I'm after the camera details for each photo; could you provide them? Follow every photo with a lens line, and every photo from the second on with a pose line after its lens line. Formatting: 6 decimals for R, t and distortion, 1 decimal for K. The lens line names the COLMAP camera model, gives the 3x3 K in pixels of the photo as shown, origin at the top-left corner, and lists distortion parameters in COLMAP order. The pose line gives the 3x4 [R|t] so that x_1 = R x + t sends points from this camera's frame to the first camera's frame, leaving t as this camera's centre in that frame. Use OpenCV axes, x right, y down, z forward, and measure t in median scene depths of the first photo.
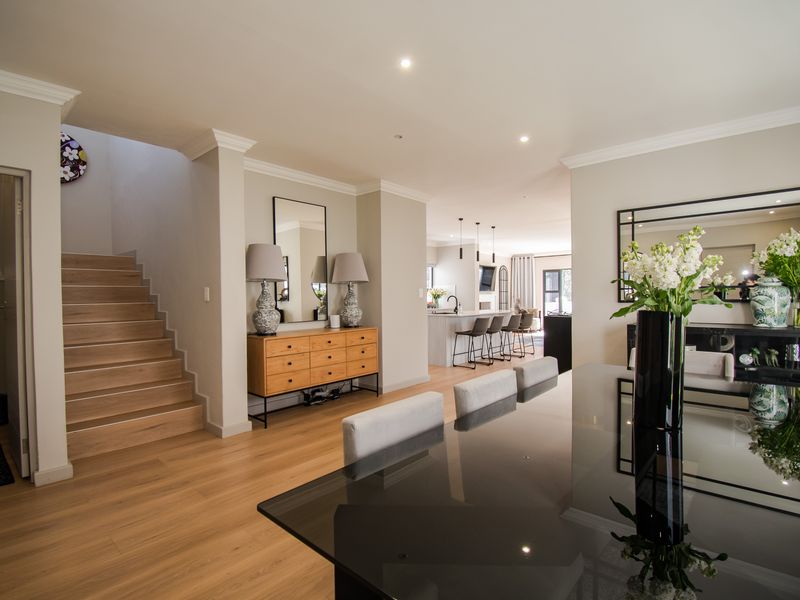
lens RADIAL K [[400.6, 0, 400.0], [0, 400.6, 300.0], [0, 0, 1]] dist [0.020370, -0.026640]
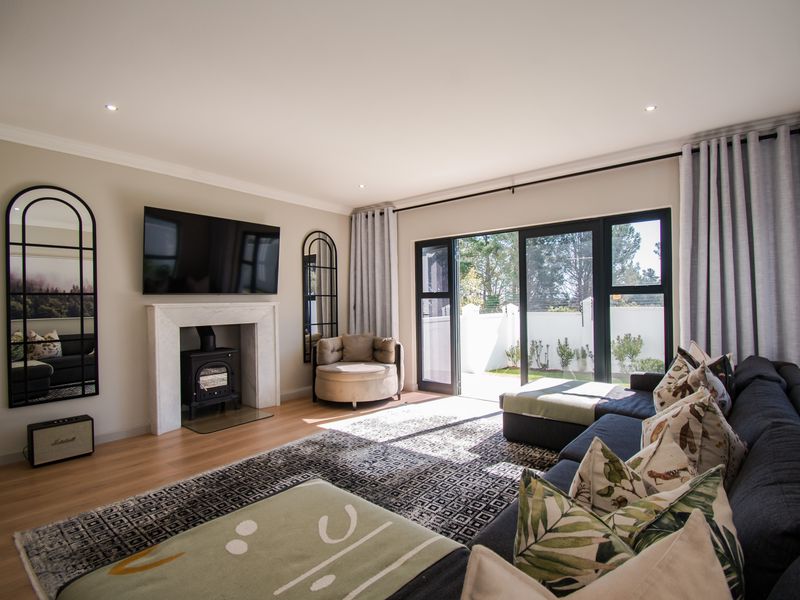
lens RADIAL K [[400.6, 0, 400.0], [0, 400.6, 300.0], [0, 0, 1]] dist [0.020370, -0.026640]
pose [[0.999197, -0.007405, 0.039383, 1.016805], [0.007787, 0.999924, -0.009543, -0.039283], [-0.039309, 0.009842, 0.999179, 1.872300]]
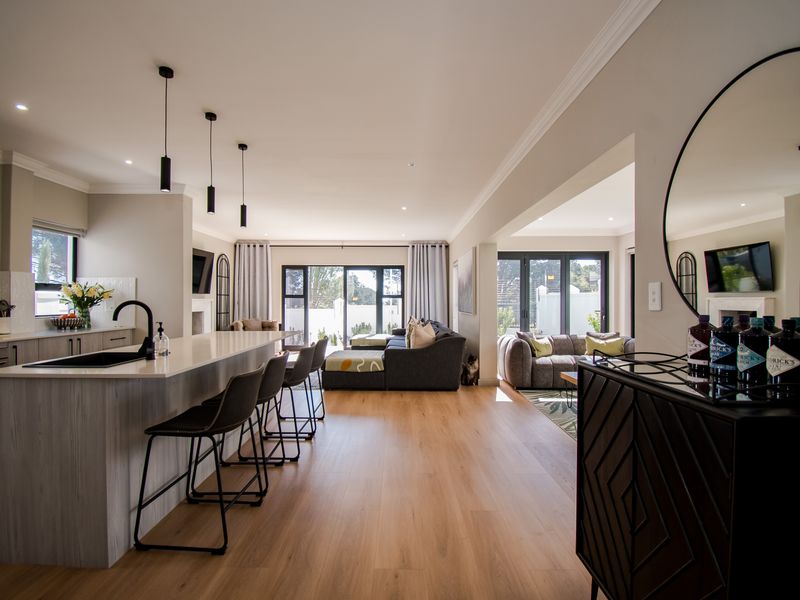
lens RADIAL K [[400.6, 0, 400.0], [0, 400.6, 300.0], [0, 0, 1]] dist [0.020370, -0.026640]
pose [[0.743448, 0.012174, 0.668683, 0.129697], [-0.002367, 0.999876, -0.015572, -0.011767], [-0.668789, 0.009994, 0.743385, 1.073533]]
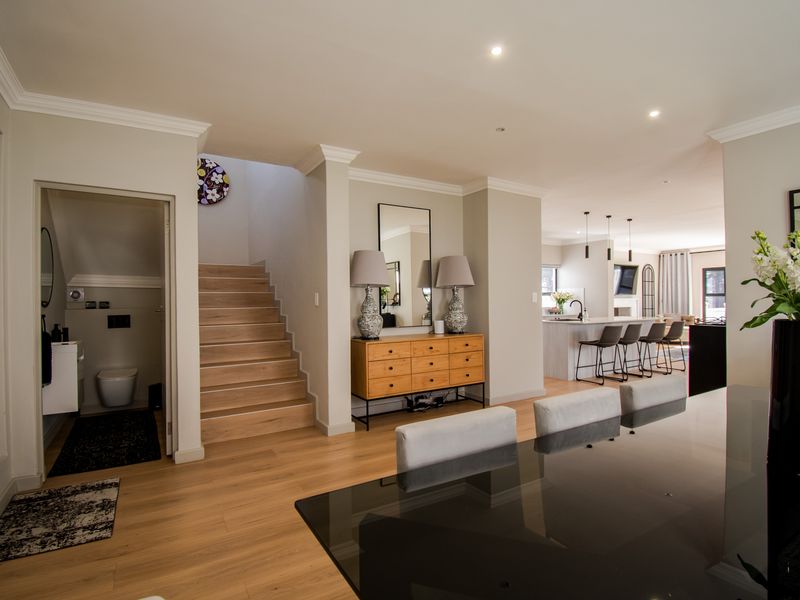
lens RADIAL K [[416.0, 0, 397.1], [0, 416.0, 301.1], [0, 0, 1]] dist [0.024291, -0.030897]
pose [[0.954632, -0.001555, -0.297785, 0.047683], [-0.001005, 0.999964, -0.008442, -0.000806], [0.297787, 0.008358, 0.954596, 0.008104]]
